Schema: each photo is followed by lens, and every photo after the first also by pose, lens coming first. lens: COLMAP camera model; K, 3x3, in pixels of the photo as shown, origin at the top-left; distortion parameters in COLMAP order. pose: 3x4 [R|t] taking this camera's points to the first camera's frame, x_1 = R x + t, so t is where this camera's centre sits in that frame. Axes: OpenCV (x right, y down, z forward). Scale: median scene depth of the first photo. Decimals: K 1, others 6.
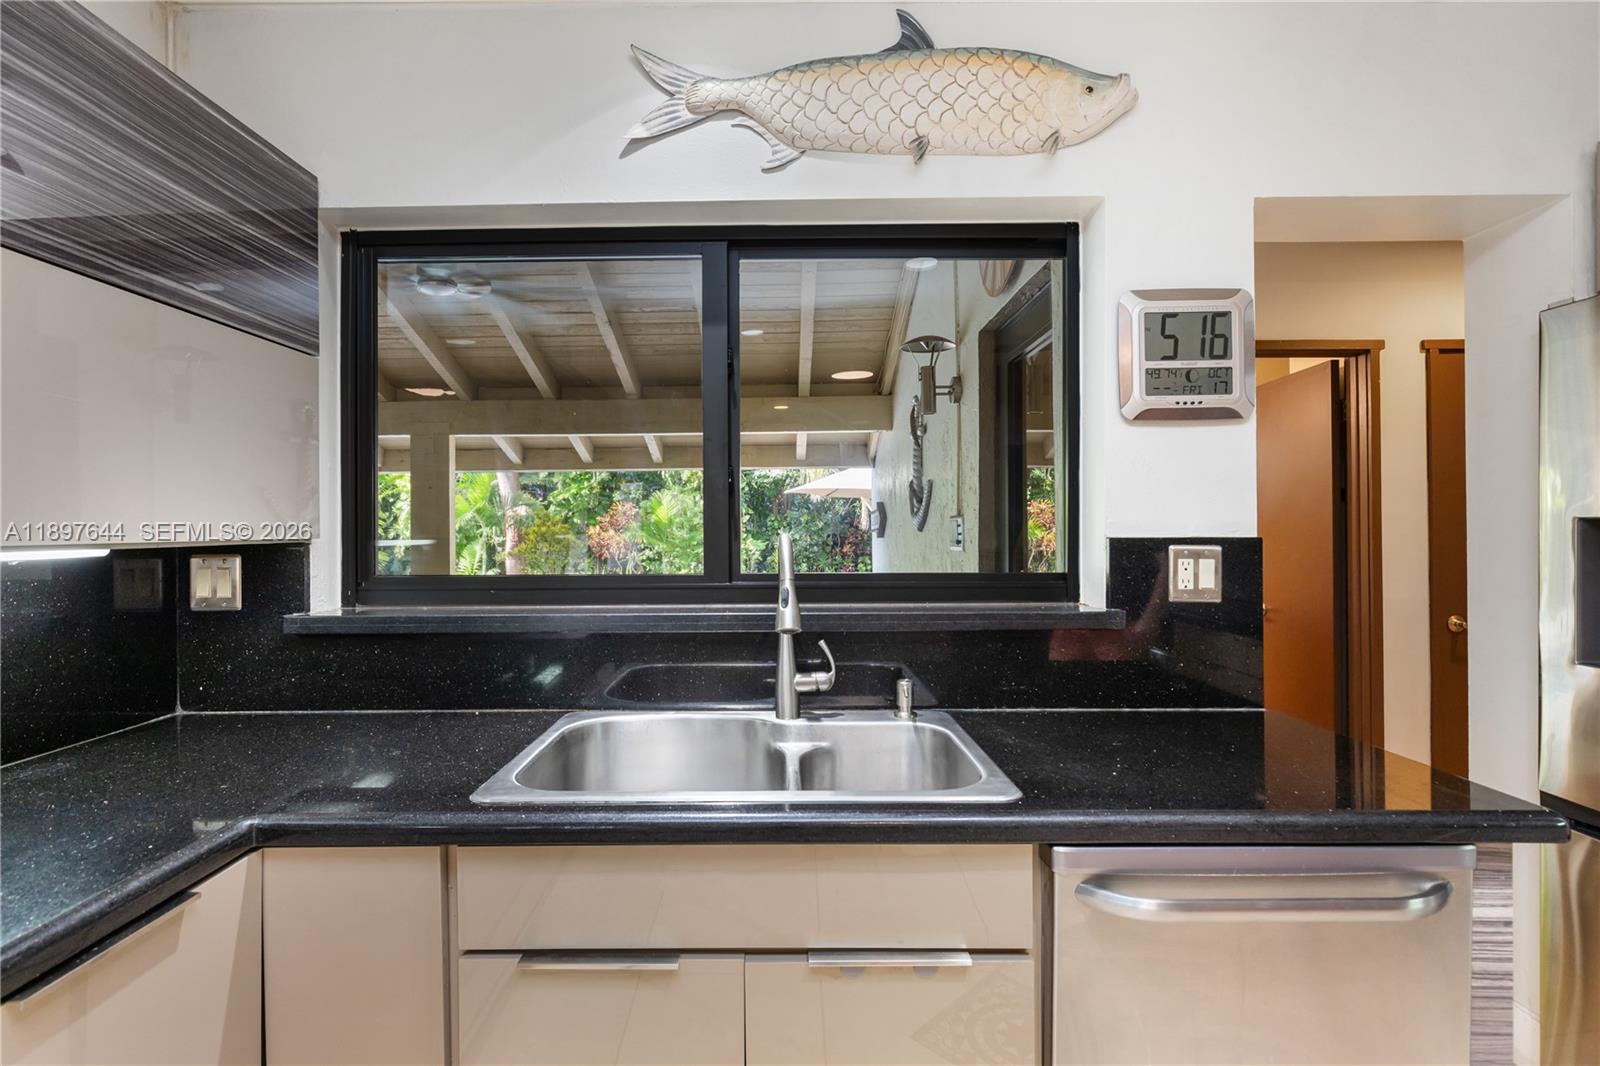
lens RADIAL K [[758.1, 0, 772.4], [0, 758.1, 528.4], [0, 0, 1]] dist [-0.001558, 0.000271]
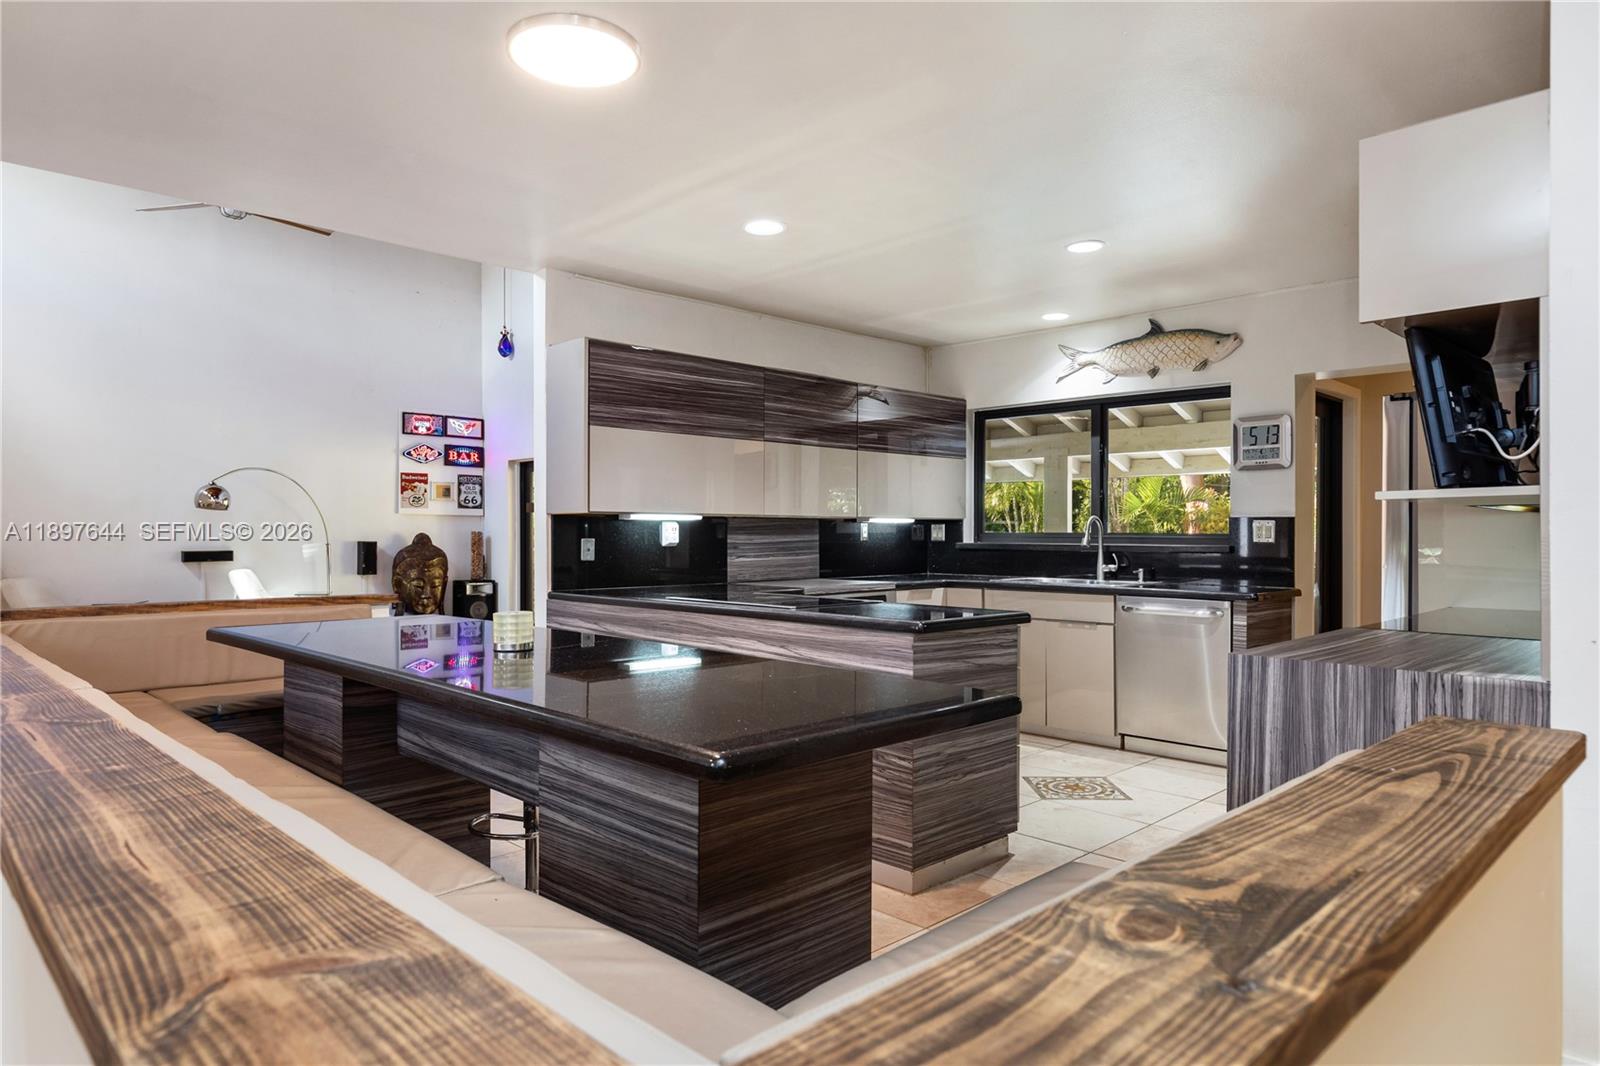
lens RADIAL K [[977.1, 0, 787.5], [0, 977.1, 534.5], [0, 0, 1]] dist [0.003485, 0.000795]
pose [[0.709676, 0.009737, -0.704461, 1.692072], [-0.005967, 0.999952, 0.007810, 0.052712], [0.704503, -0.001339, 0.709700, -2.335757]]
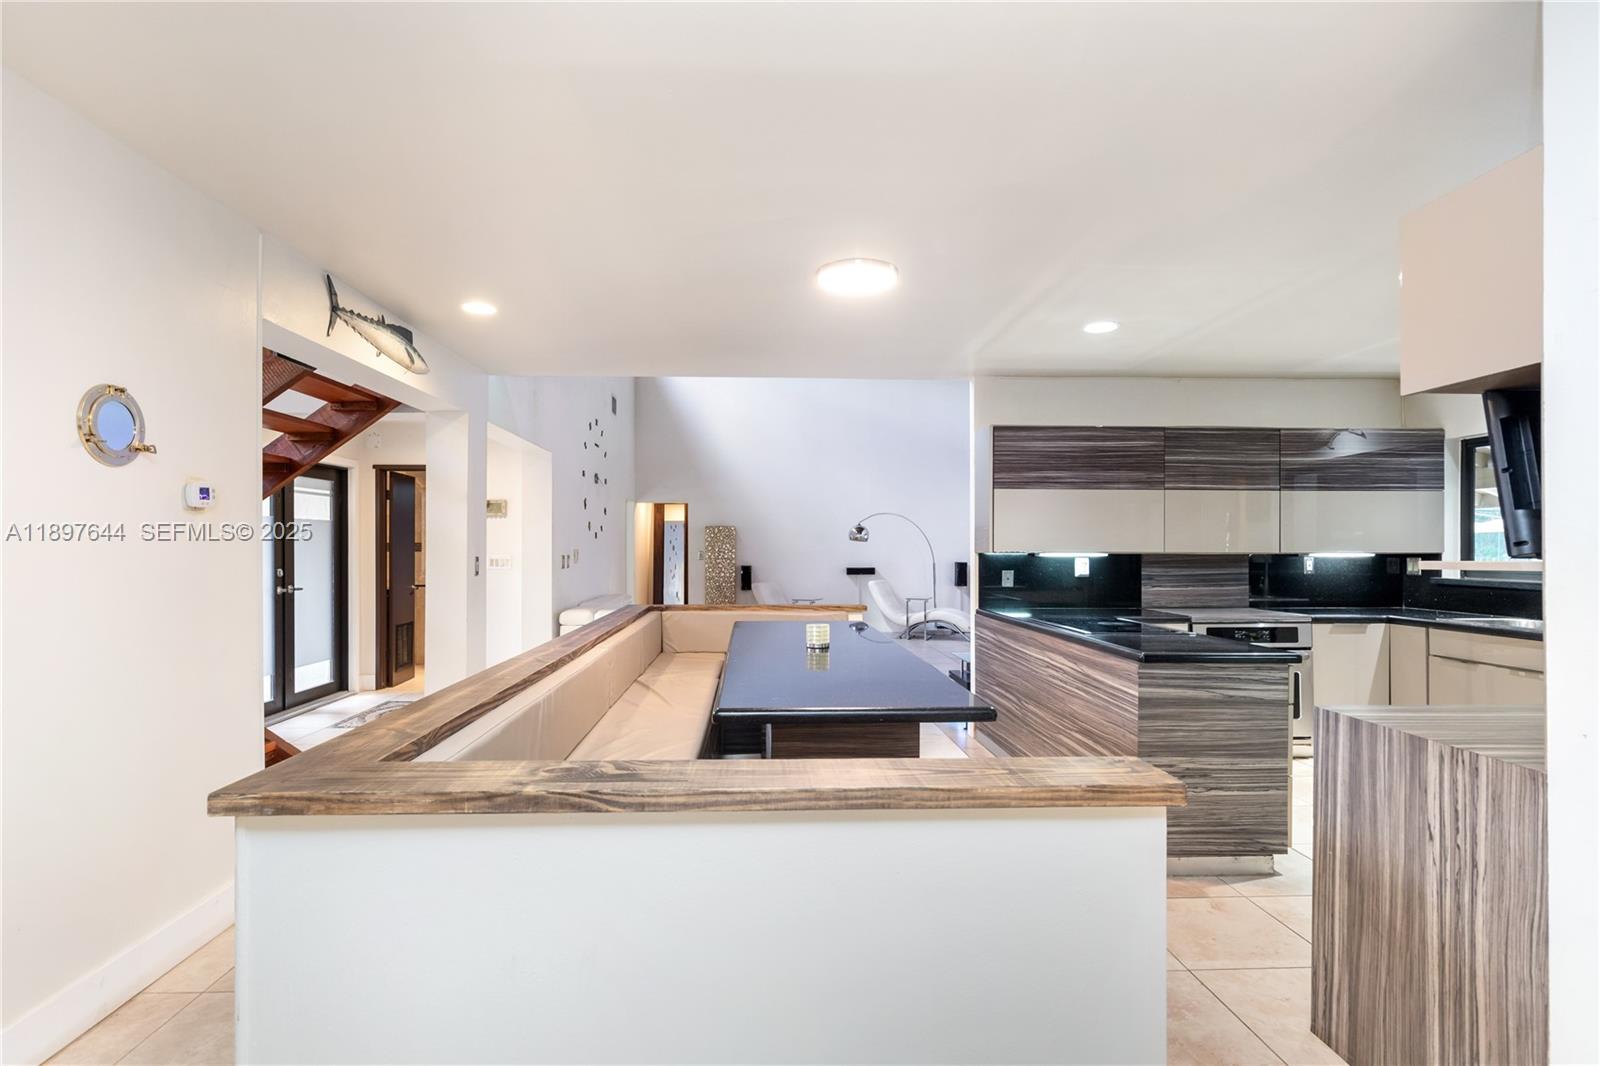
lens RADIAL K [[794.5, 0, 780.1], [0, 794.5, 542.5], [0, 0, 1]] dist [-0.003263, 0.000058]
pose [[0.053415, 0.001695, -0.998571, 2.365941], [-0.001778, 0.999997, 0.001603, -0.026335], [0.998571, 0.001690, 0.053418, -1.758497]]
